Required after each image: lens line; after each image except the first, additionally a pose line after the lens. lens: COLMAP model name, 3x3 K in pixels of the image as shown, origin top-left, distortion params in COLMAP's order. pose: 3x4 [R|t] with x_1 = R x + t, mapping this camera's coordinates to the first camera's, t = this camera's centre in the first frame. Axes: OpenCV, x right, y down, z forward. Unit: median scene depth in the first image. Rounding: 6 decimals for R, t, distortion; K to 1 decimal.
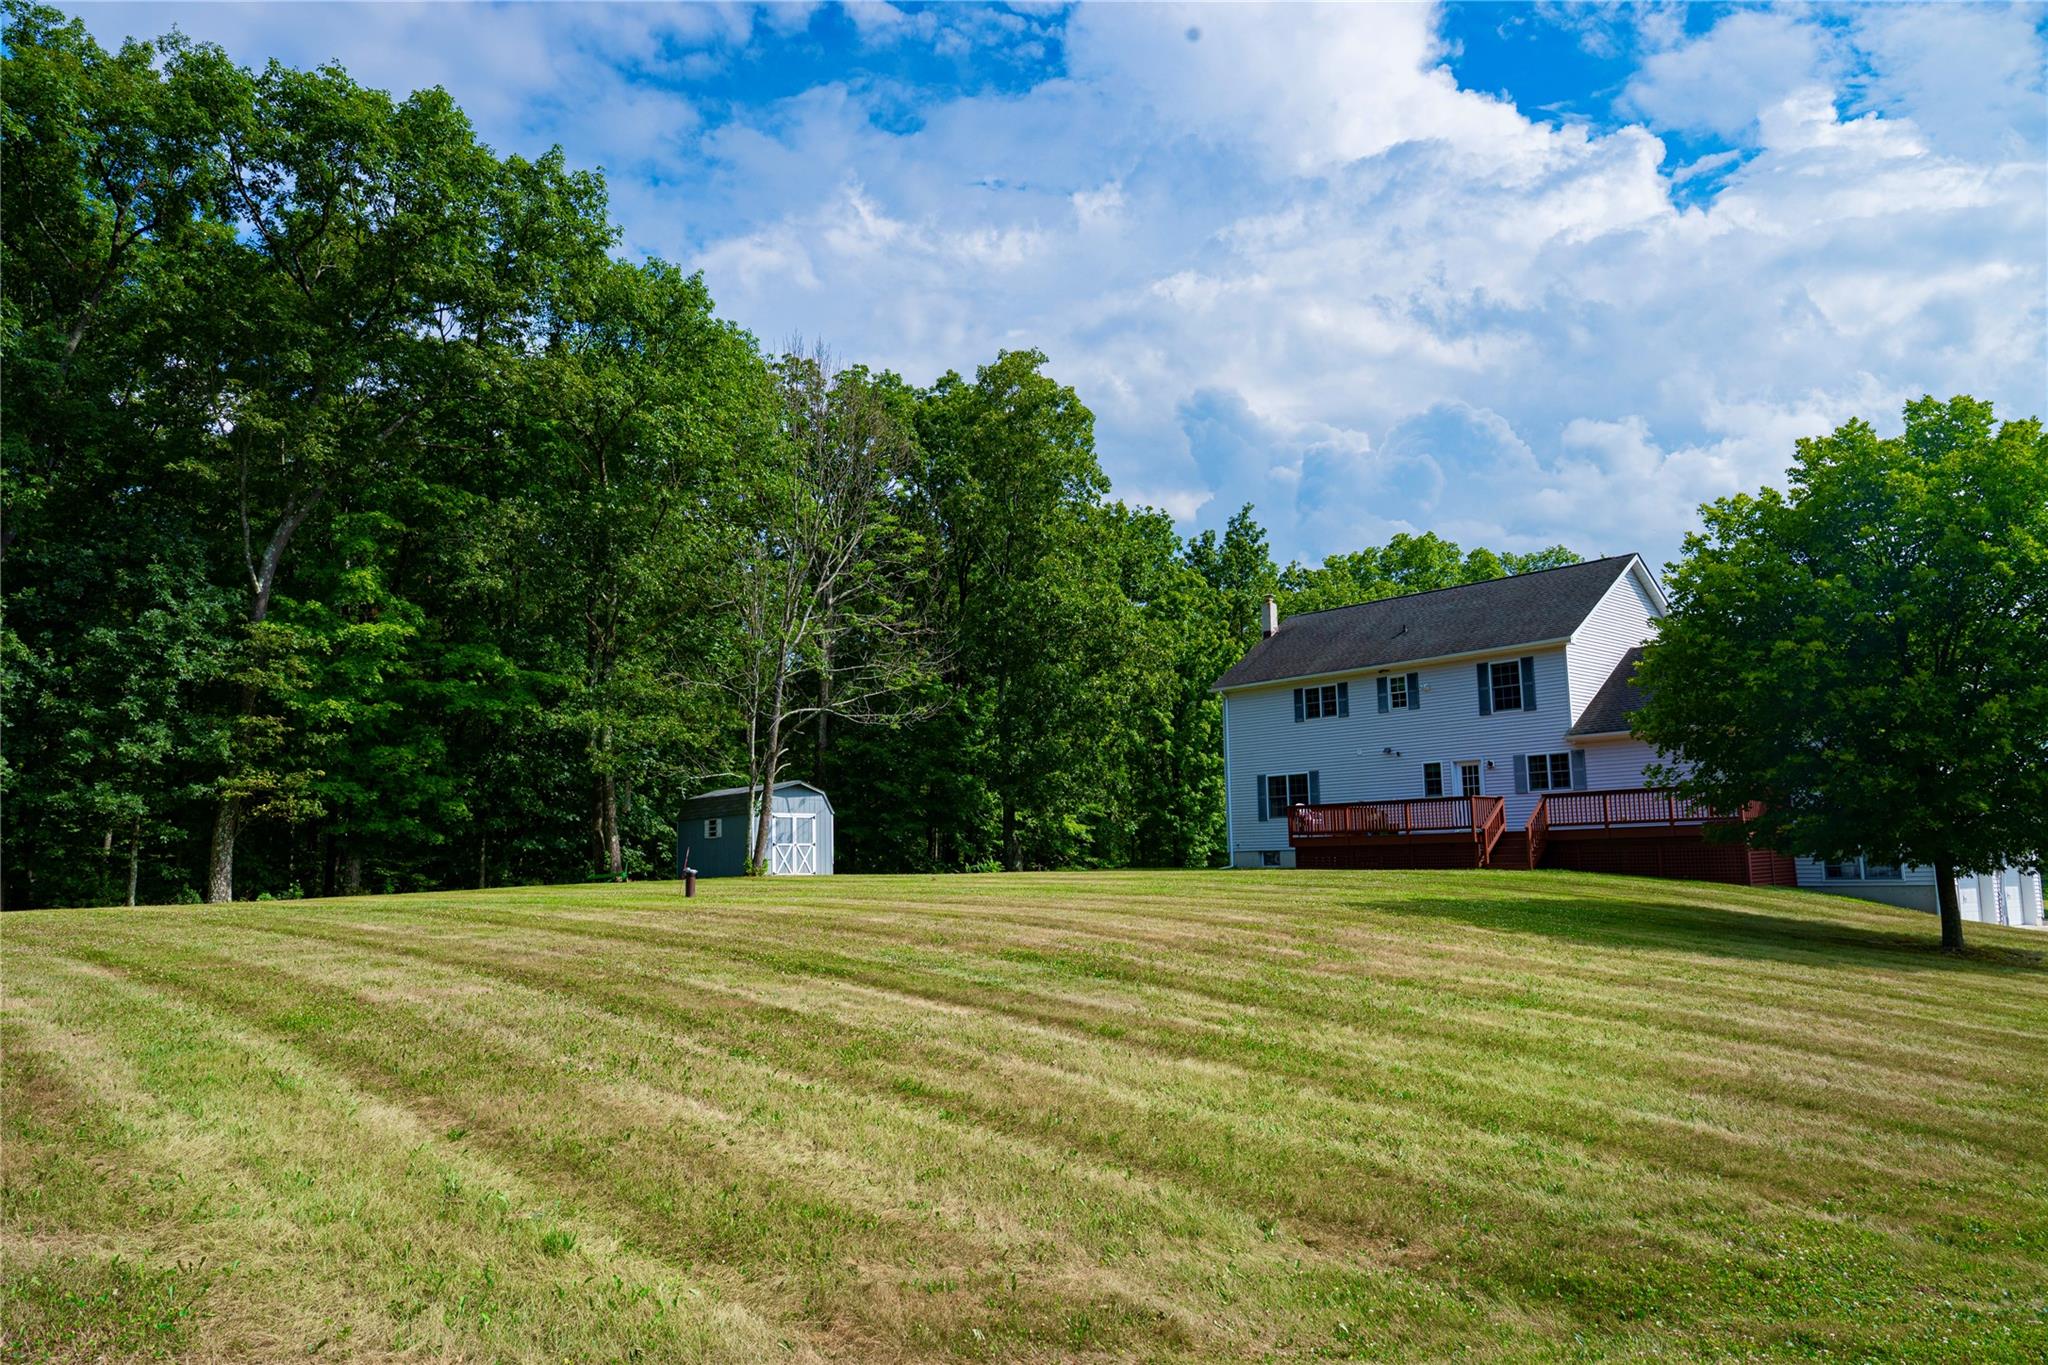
lens RADIAL K [[1387.0, 0, 1024.2], [0, 1387.0, 694.3], [0, 0, 1]] dist [0.005293, -0.000187]
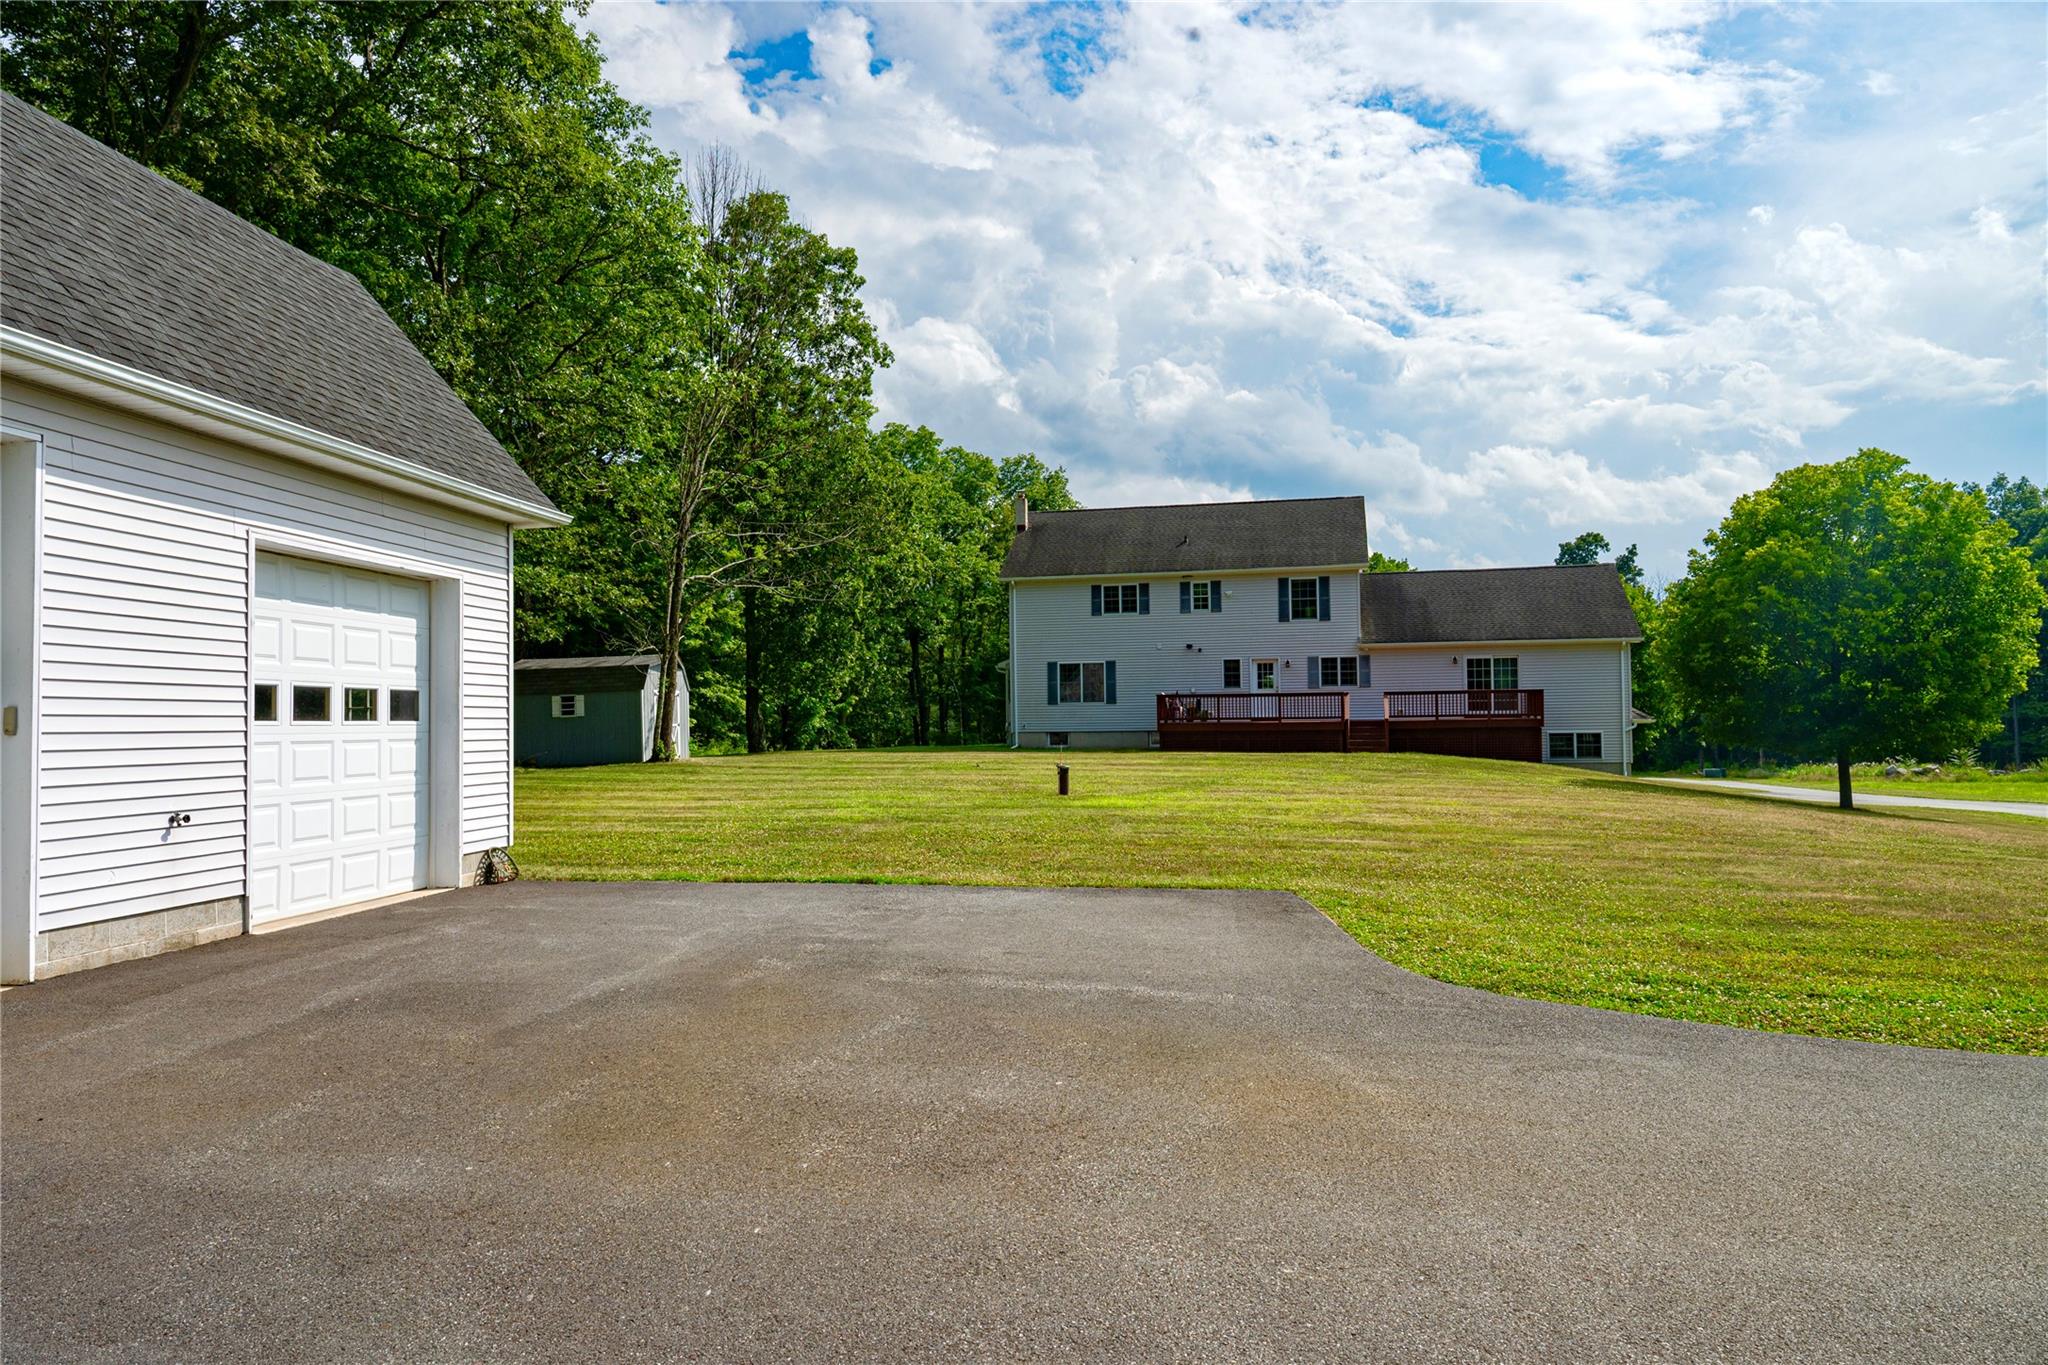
lens RADIAL K [[1387.0, 0, 1025.3], [0, 1387.0, 683.2], [0, 0, 1]] dist [0.005293, -0.000187]
pose [[0.804577, 0.021392, 0.593463, -0.526158], [-0.075019, 0.995006, 0.065840, 0.005264], [-0.589091, -0.097495, 0.802163, 0.159531]]
